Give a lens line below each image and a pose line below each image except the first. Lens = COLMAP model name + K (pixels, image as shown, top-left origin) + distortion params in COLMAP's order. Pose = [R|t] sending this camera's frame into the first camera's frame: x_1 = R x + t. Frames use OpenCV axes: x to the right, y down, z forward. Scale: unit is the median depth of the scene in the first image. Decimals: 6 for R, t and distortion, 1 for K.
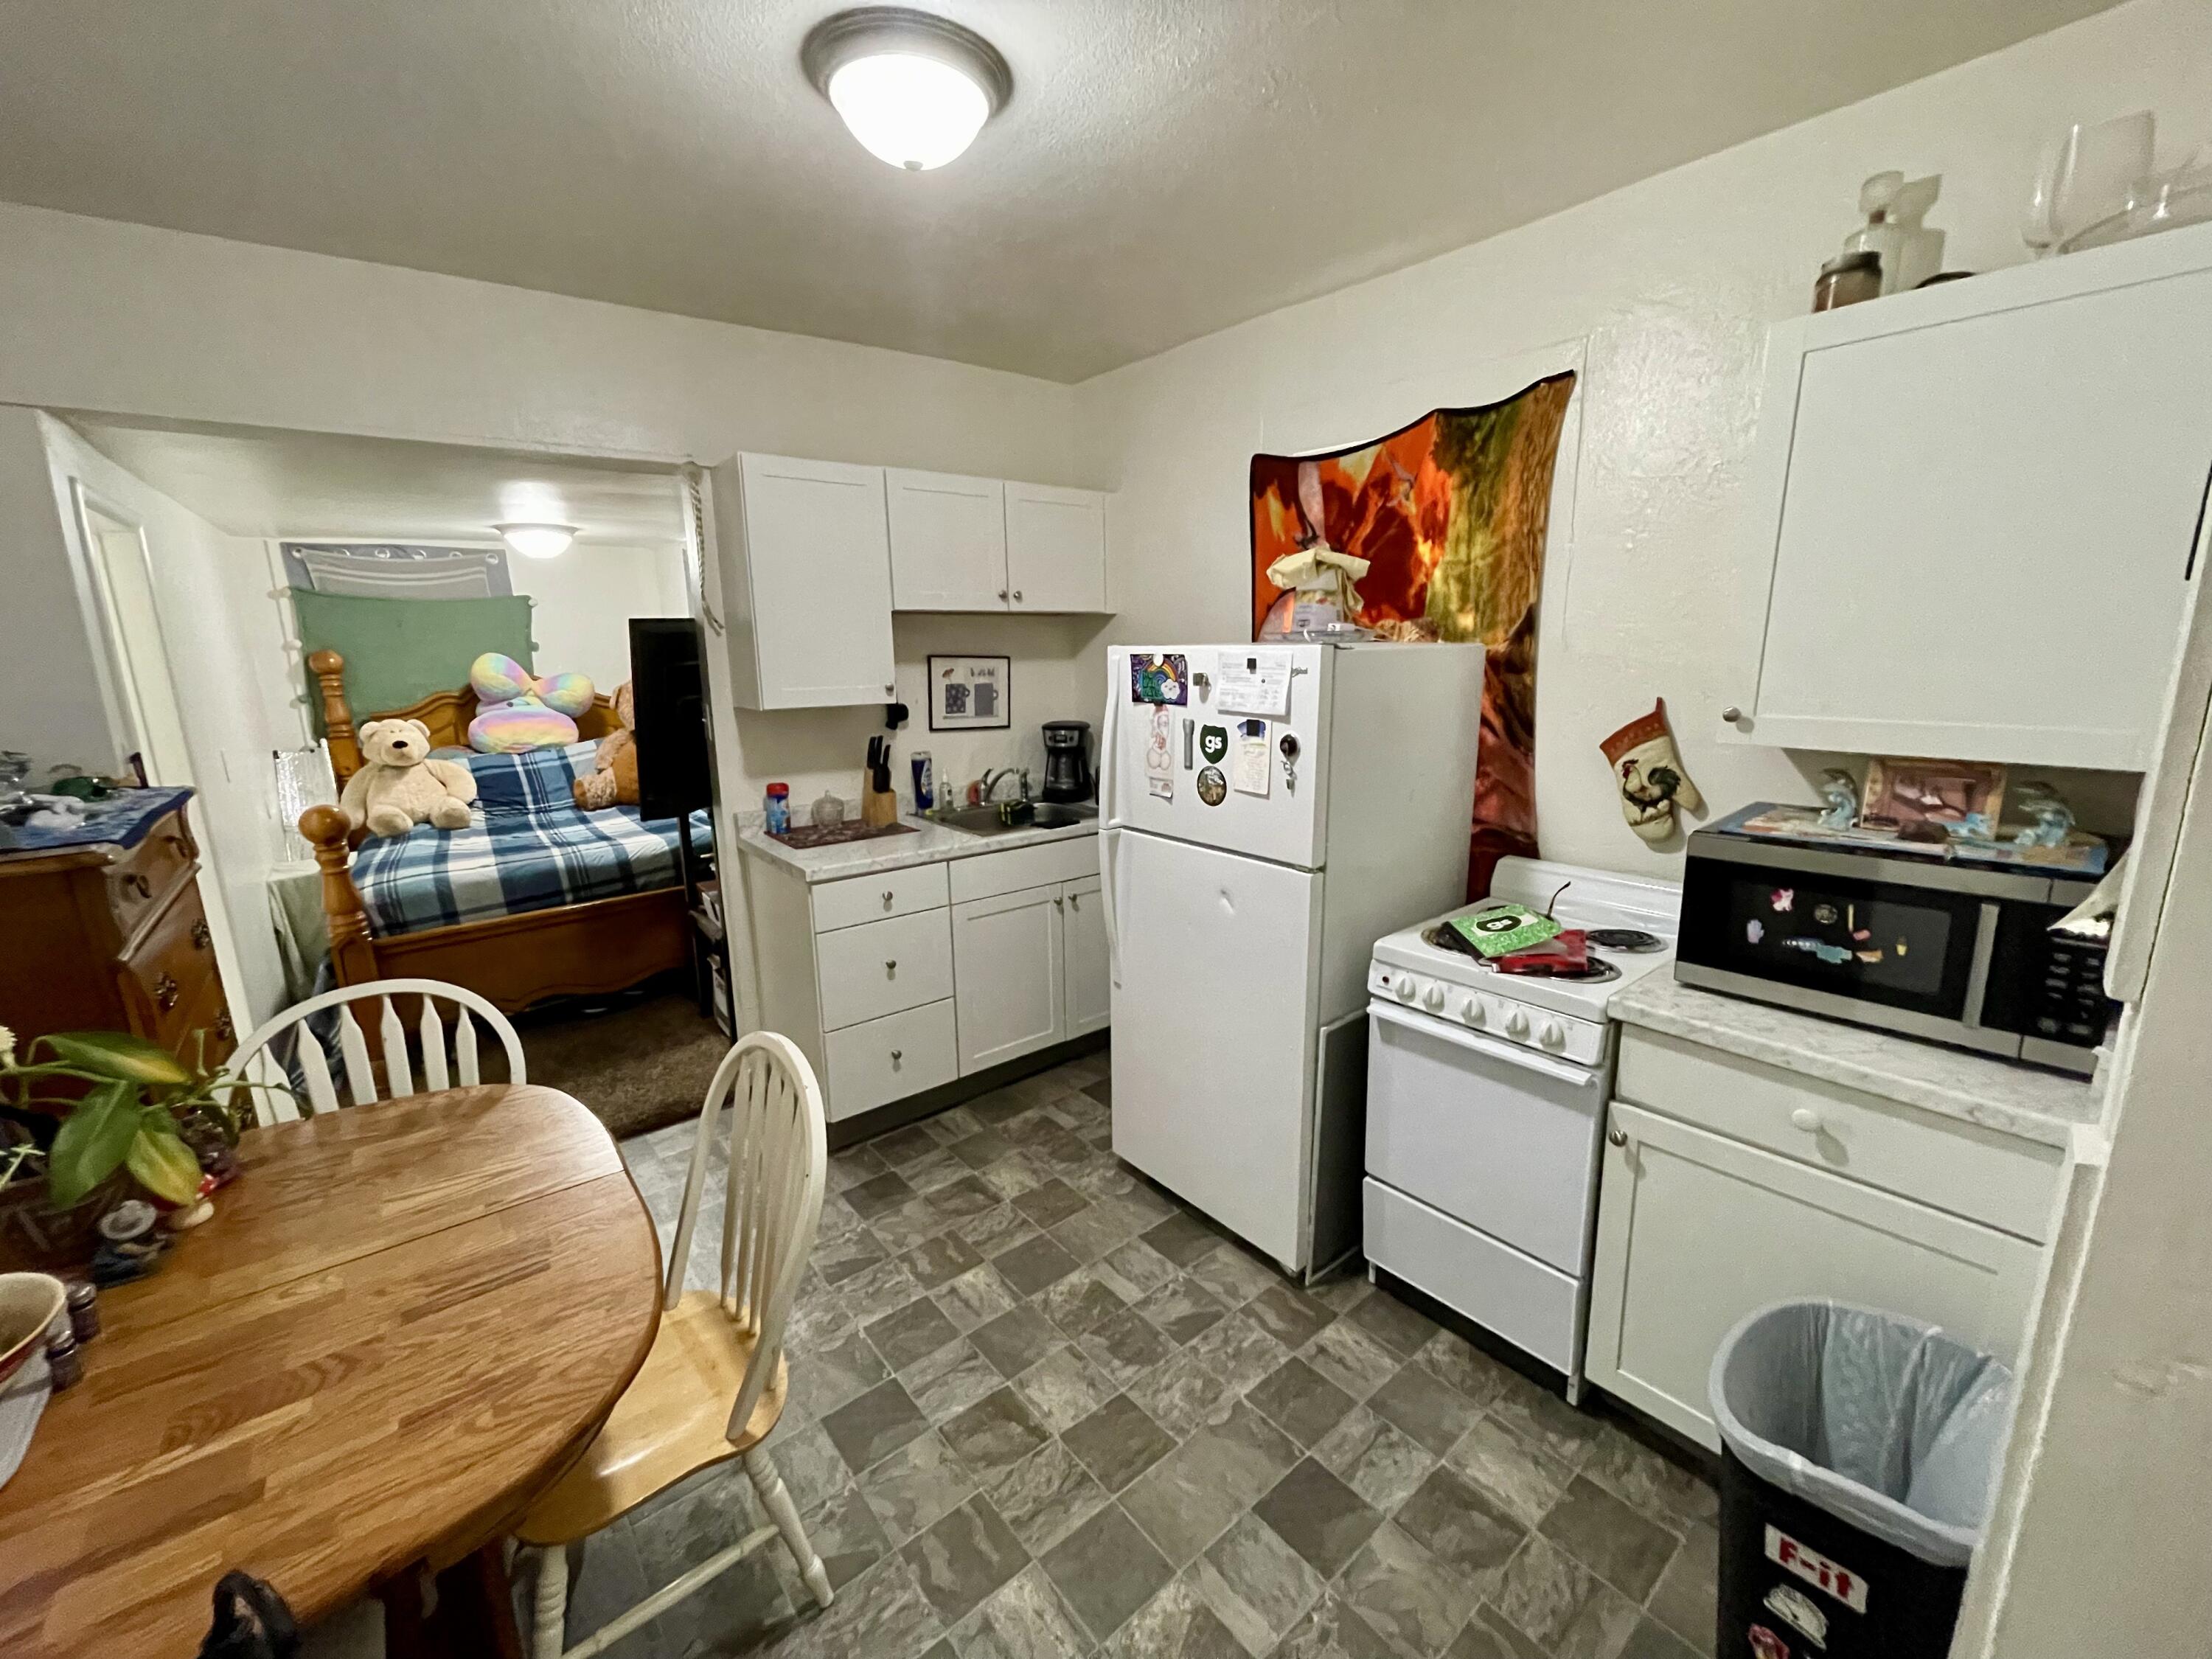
lens RADIAL K [[894.0, 0, 1095.3], [0, 894.0, 832.3], [0, 0, 1]] dist [0.000644, 0.000331]
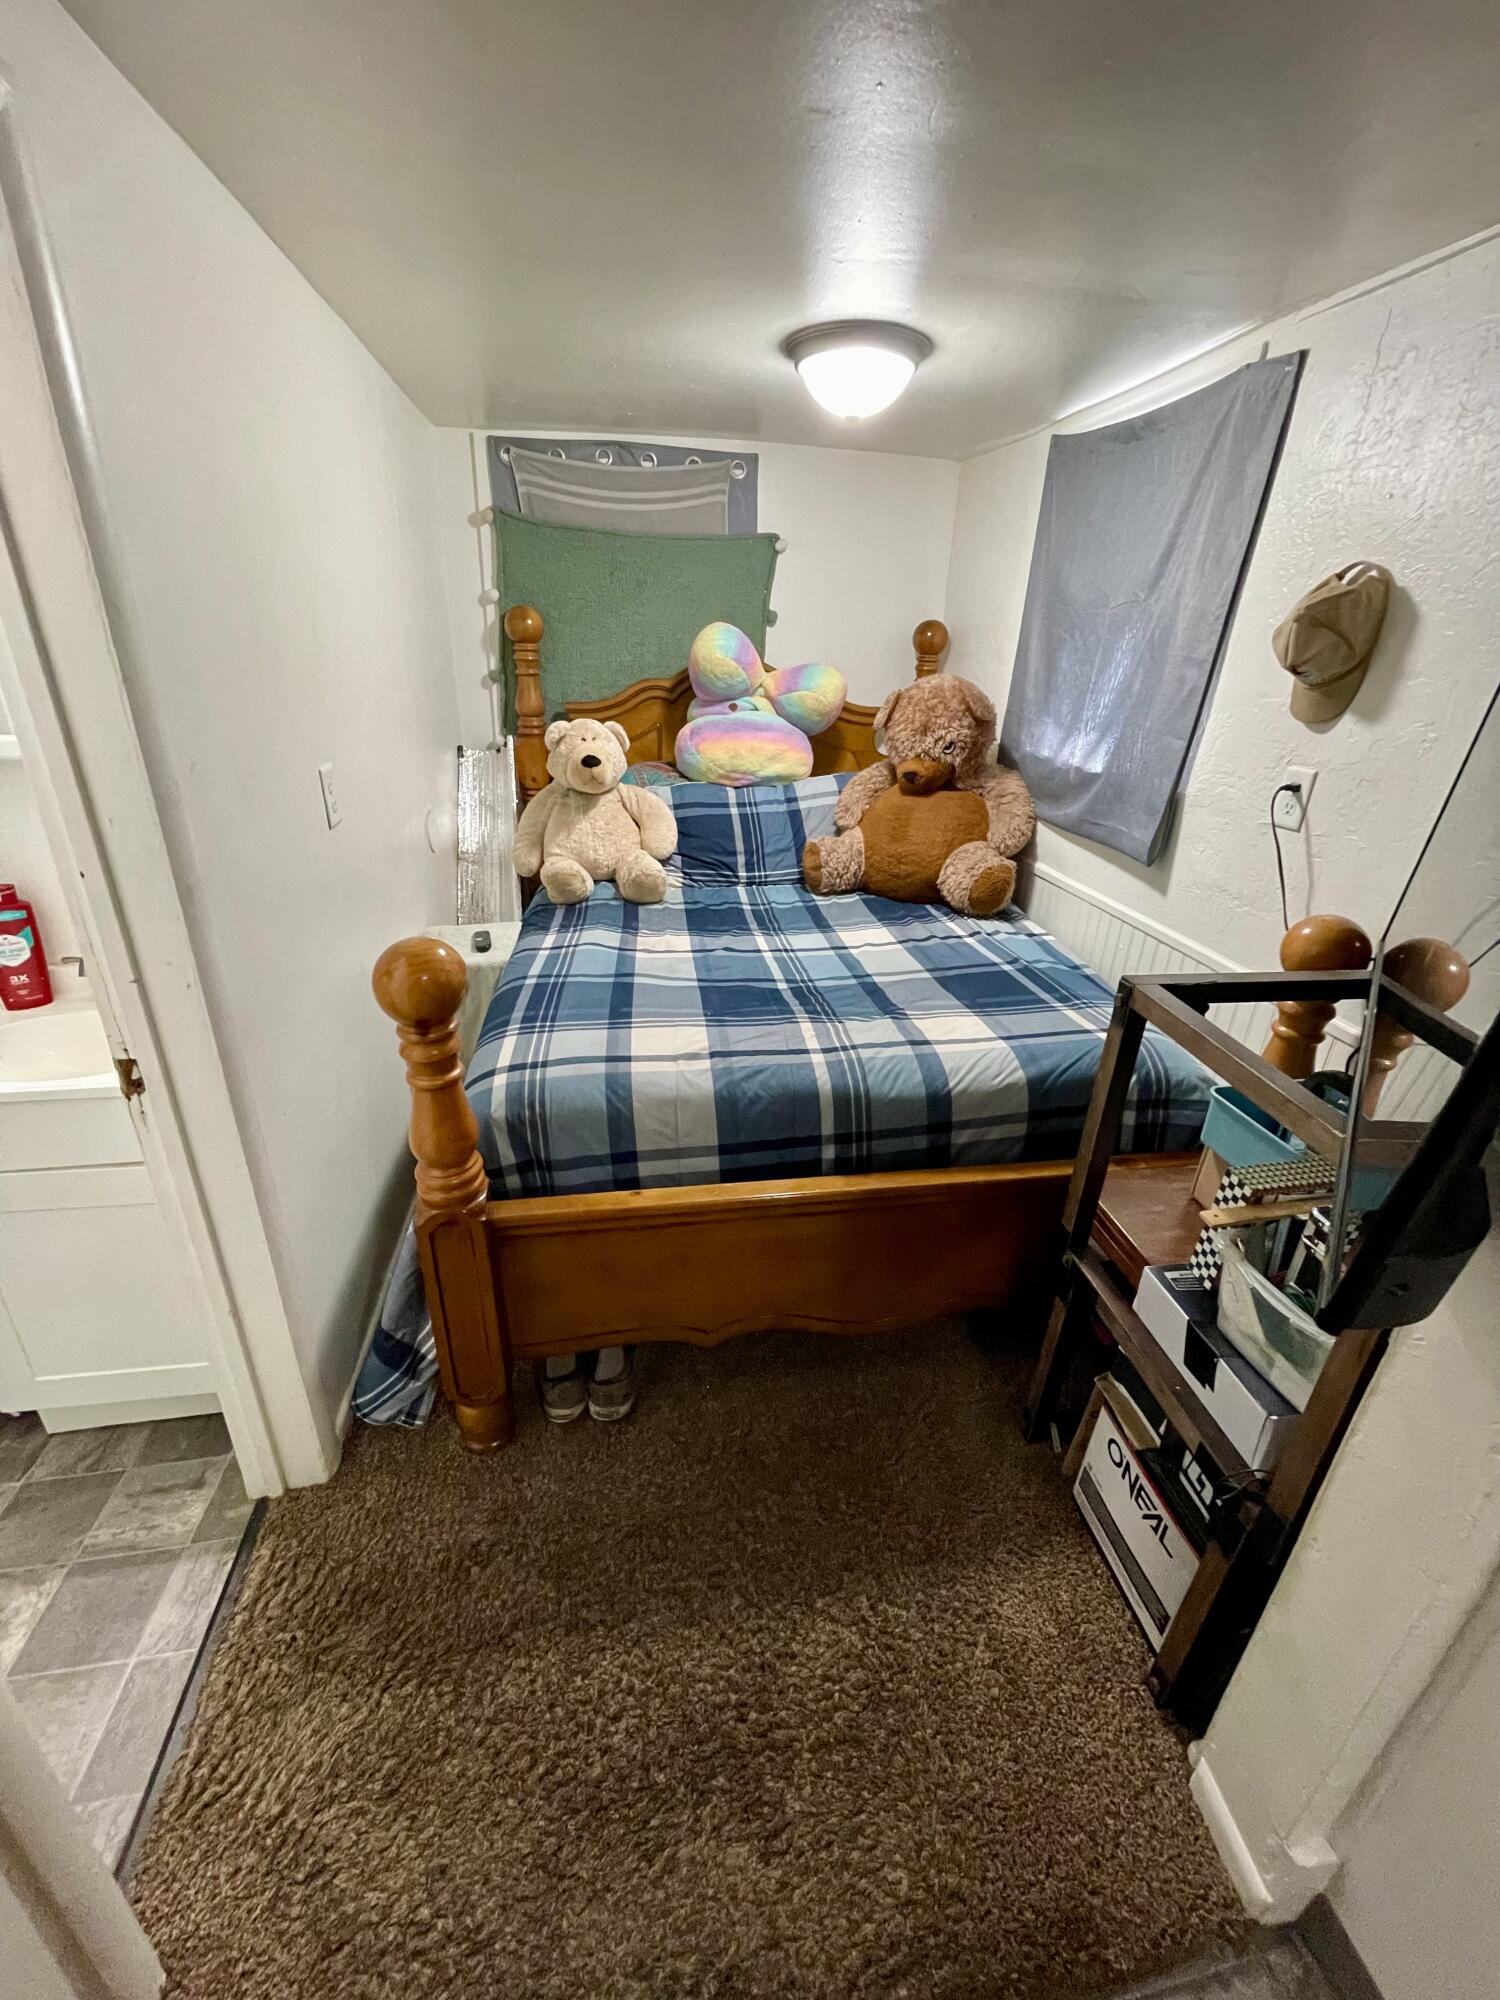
lens RADIAL K [[808.4, 0, 750.8], [0, 808.4, 1001.1], [0, 0, 1]] dist [0.000644, 0.000331]
pose [[0.877676, 0.240252, -0.414686, -0.362224], [-0.154310, 0.960858, 0.230087, -0.077669], [0.453733, -0.137952, 0.880395, 0.475147]]
